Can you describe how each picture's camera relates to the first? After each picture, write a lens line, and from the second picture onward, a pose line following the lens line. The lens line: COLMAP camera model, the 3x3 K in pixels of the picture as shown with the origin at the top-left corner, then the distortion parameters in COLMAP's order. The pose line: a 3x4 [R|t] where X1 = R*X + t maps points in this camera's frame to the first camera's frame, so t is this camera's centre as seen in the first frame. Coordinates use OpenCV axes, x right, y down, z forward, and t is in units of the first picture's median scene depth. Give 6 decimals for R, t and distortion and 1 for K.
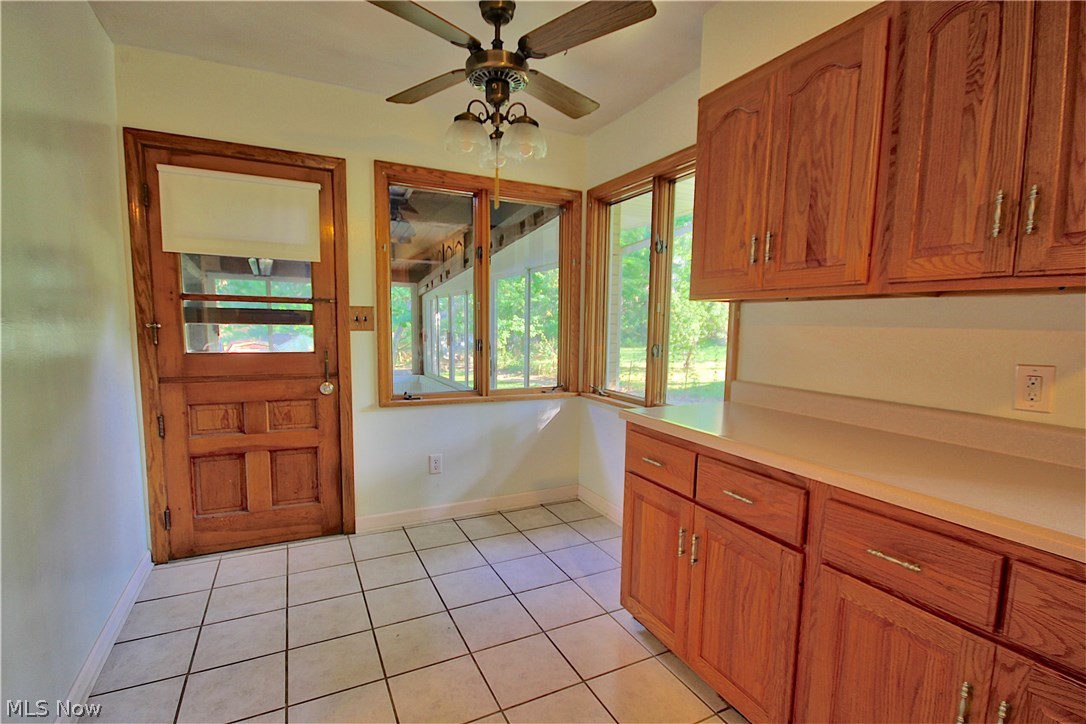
lens RADIAL K [[502.6, 0, 552.3], [0, 502.6, 373.2], [0, 0, 1]] dist [-0.001596, -0.000619]
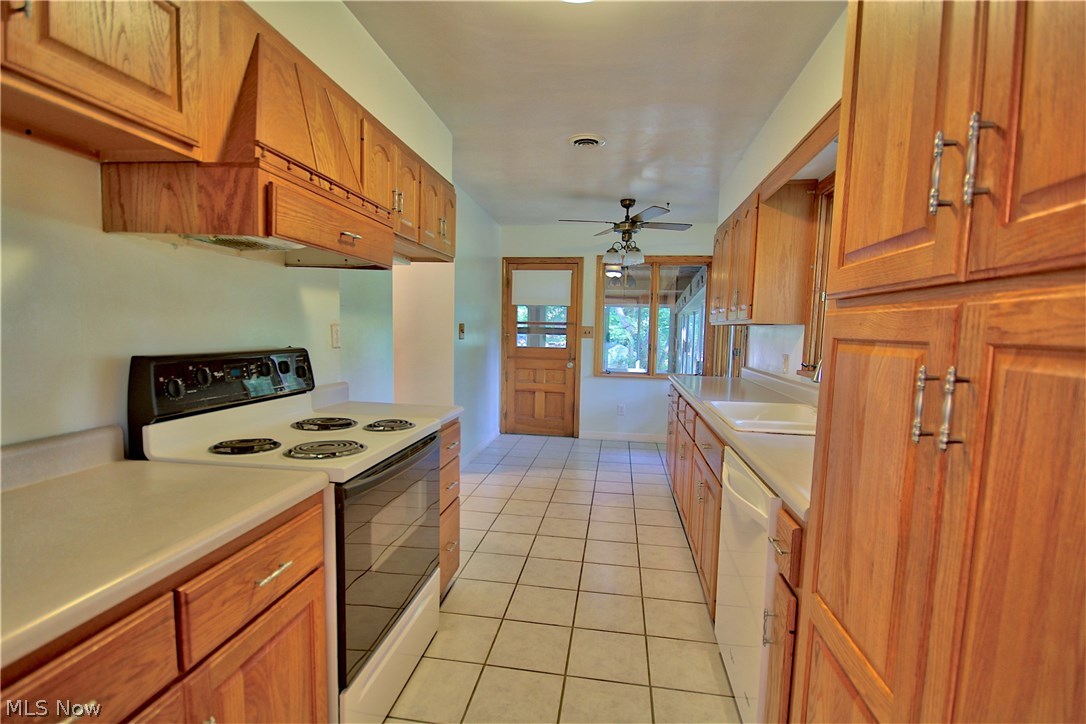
lens RADIAL K [[502.6, 0, 541.2], [0, 502.6, 367.0], [0, 0, 1]] dist [-0.001596, -0.000619]
pose [[0.813179, 0.047621, -0.580062, 0.694043], [-0.068821, 0.997522, -0.014586, 0.078927], [0.577930, 0.051781, 0.814442, -0.802512]]
